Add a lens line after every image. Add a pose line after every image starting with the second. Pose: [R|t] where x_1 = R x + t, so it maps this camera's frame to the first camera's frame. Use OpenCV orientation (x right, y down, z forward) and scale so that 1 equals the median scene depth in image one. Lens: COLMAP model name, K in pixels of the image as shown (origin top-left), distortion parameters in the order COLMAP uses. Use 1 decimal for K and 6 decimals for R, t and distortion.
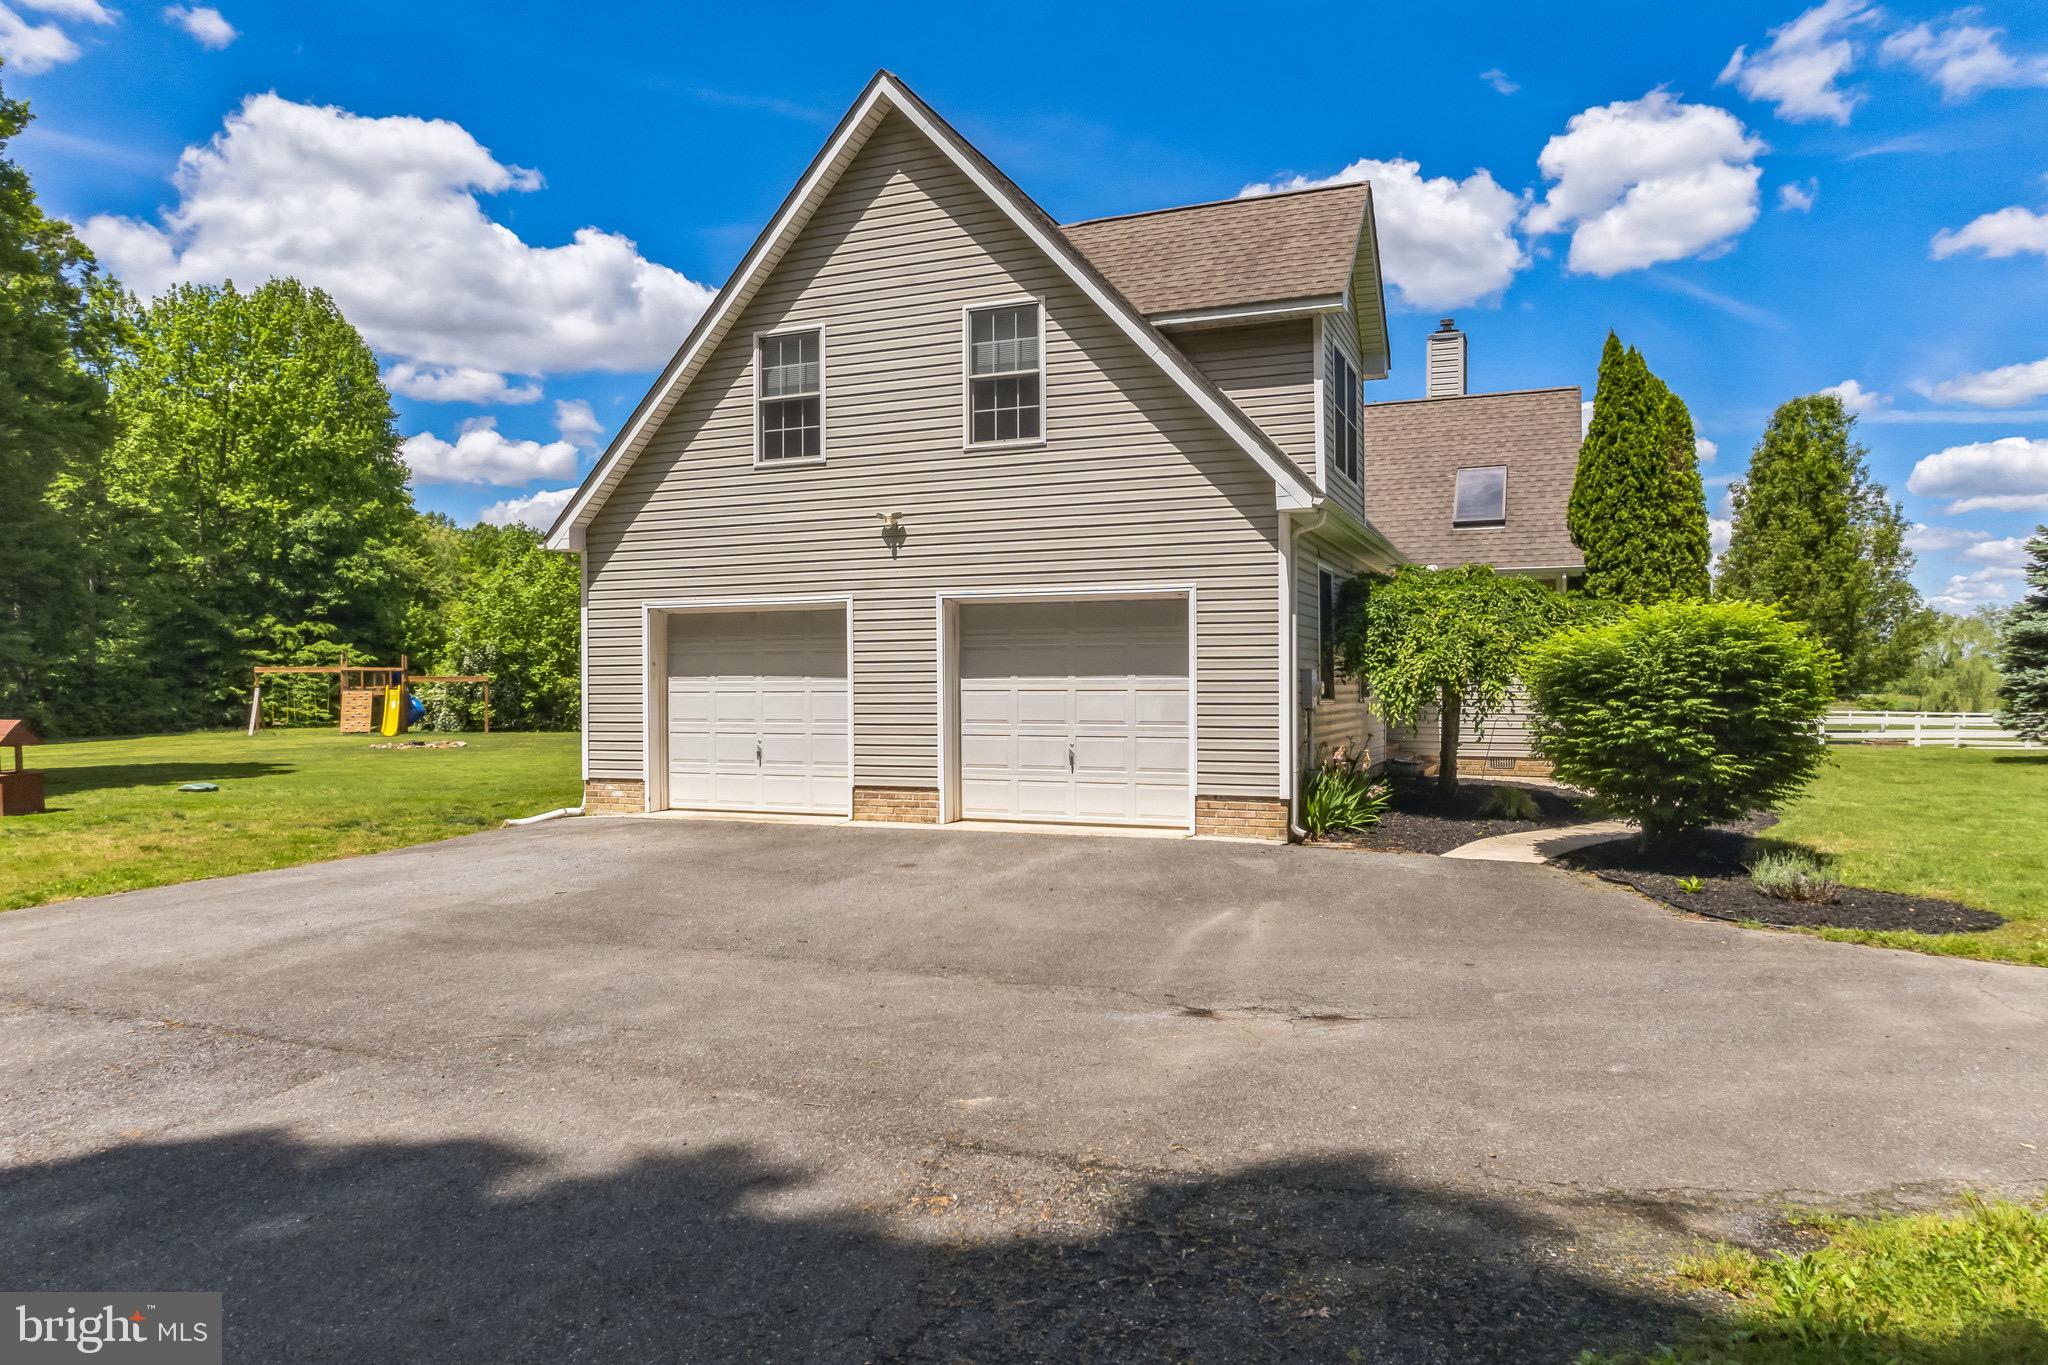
lens RADIAL K [[1334.0, 0, 932.4], [0, 1334.0, 711.7], [0, 0, 1]] dist [0.006117, 0.003106]
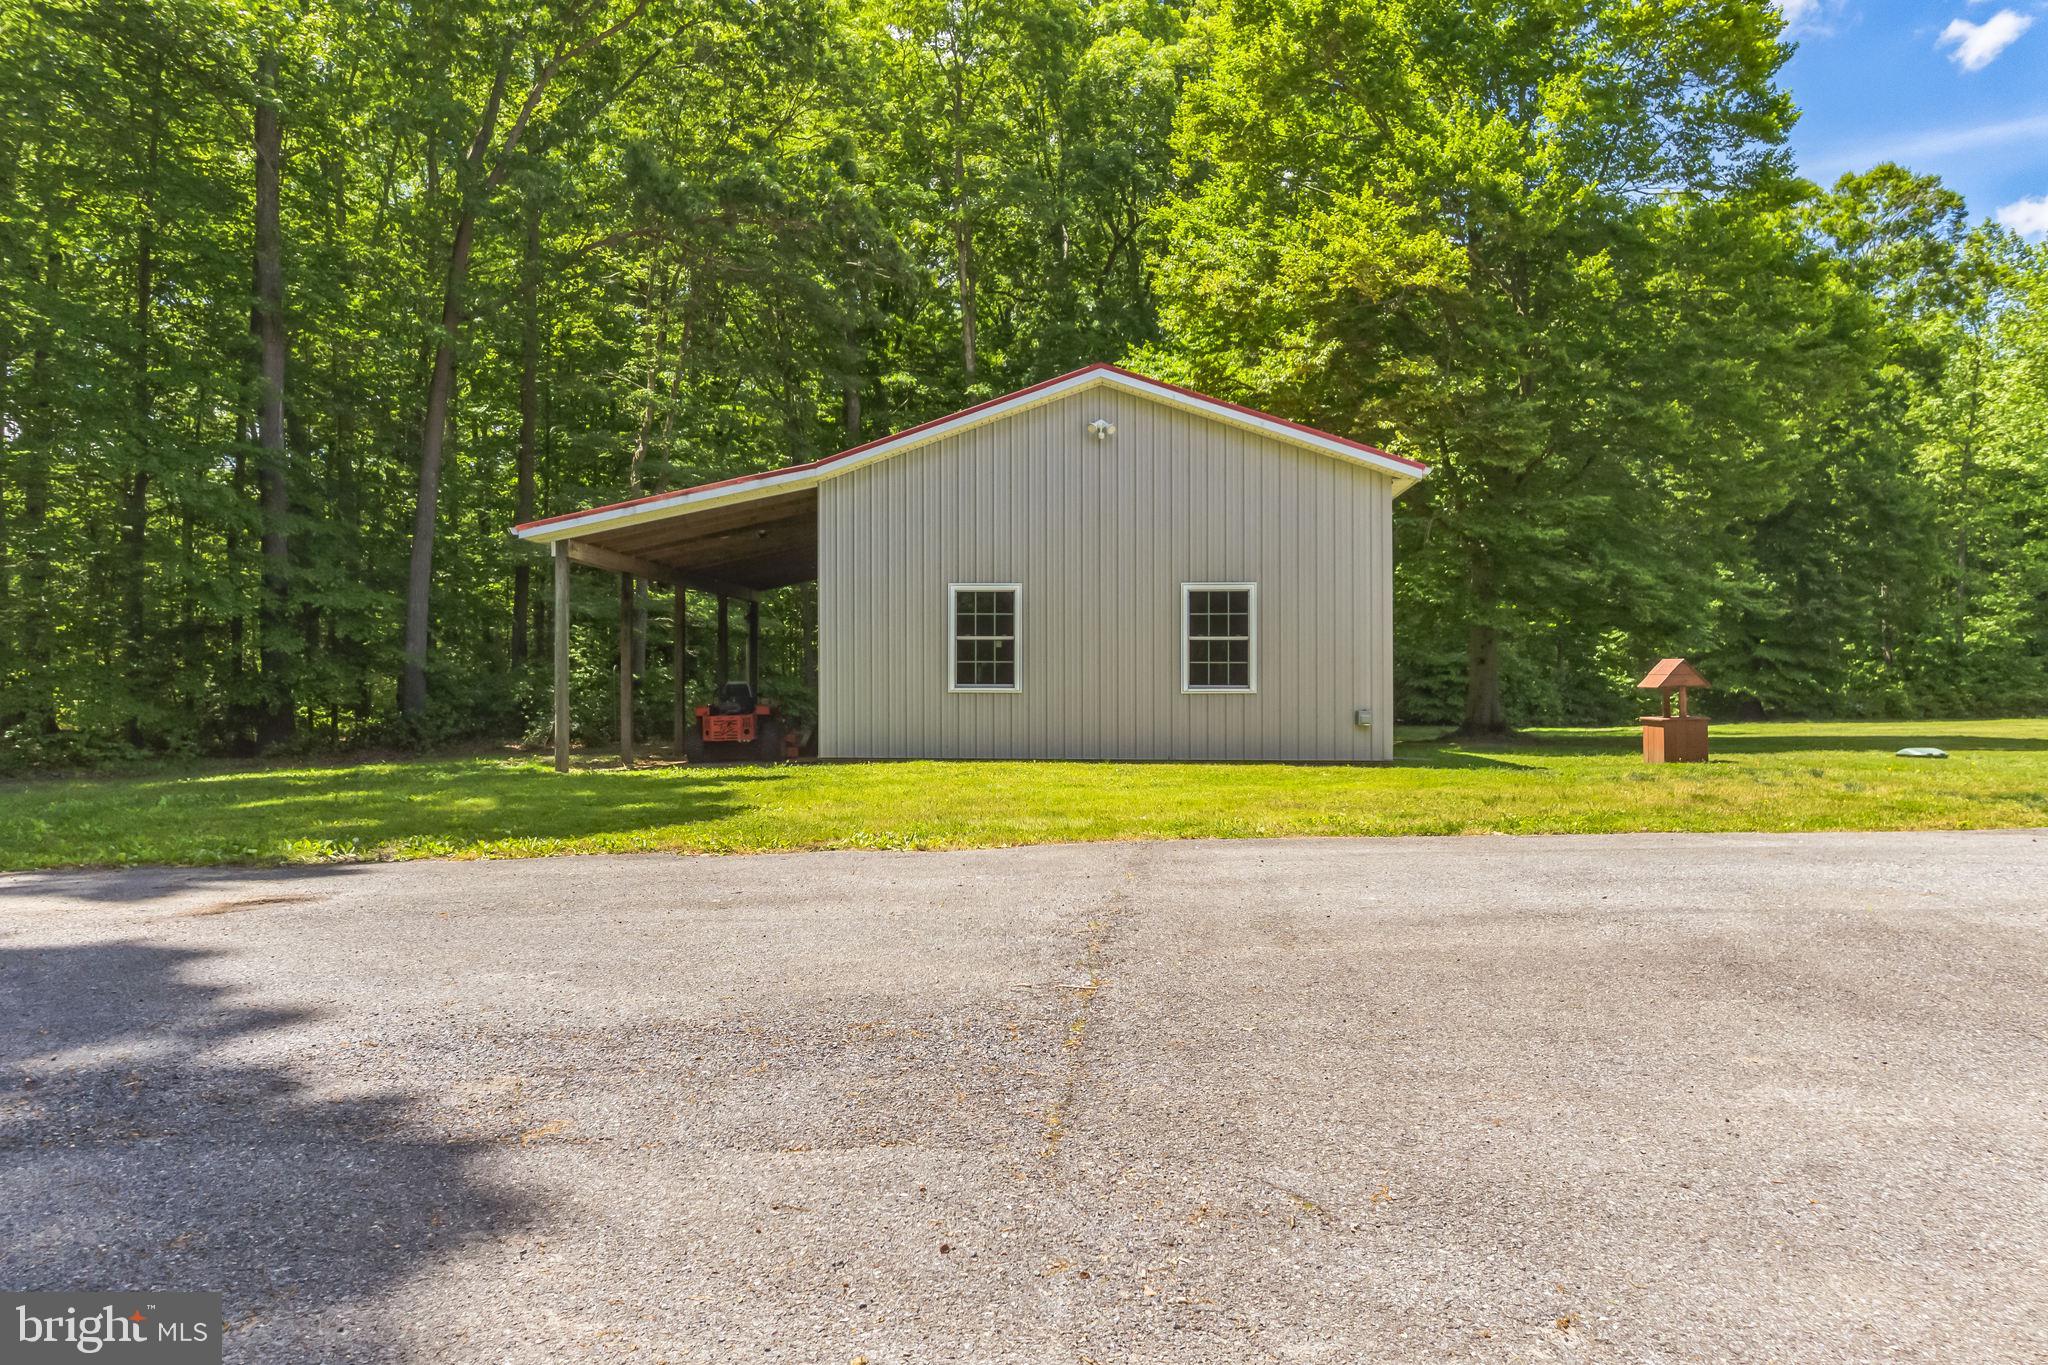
lens RADIAL K [[1347.1, 0, 1018.6], [0, 1347.1, 690.7], [0, 0, 1]] dist [-0.076849, 0.070726]
pose [[0.355404, 0.011625, -0.934640, -0.000292], [-0.020470, 0.999780, 0.004652, 0.007255], [0.934488, 0.017479, 0.355564, 0.057901]]
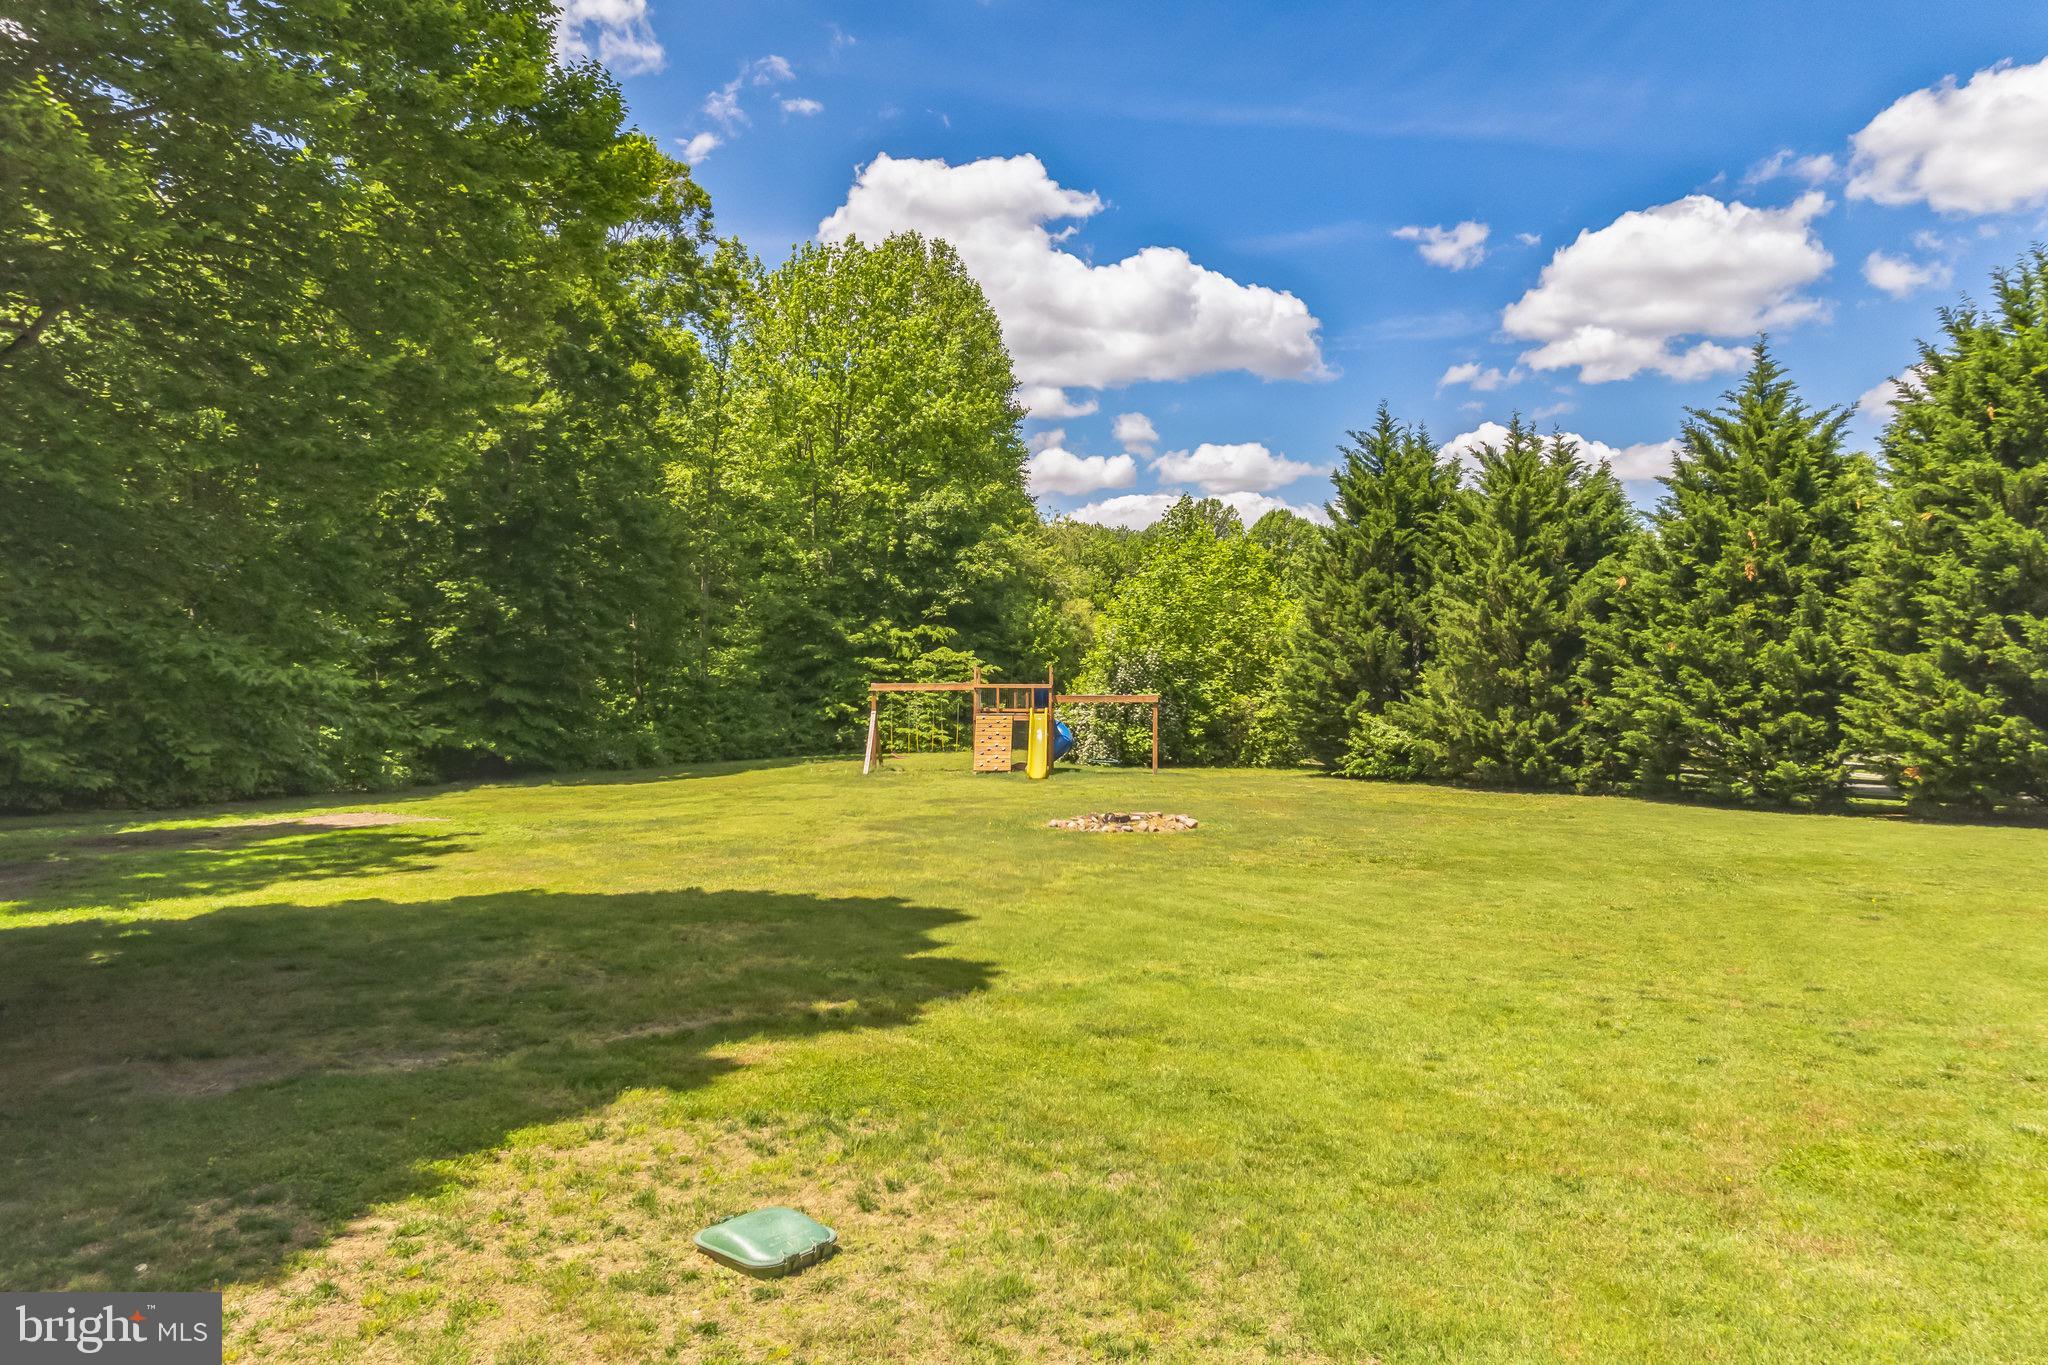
lens RADIAL K [[1347.1, 0, 1018.6], [0, 1347.1, 690.7], [0, 0, 1]] dist [-0.076849, 0.070726]
pose [[0.939899, 0.004140, -0.341427, -0.127647], [-0.009672, 0.999848, -0.014502, -0.014865], [0.341315, 0.016933, 0.939796, 0.233263]]
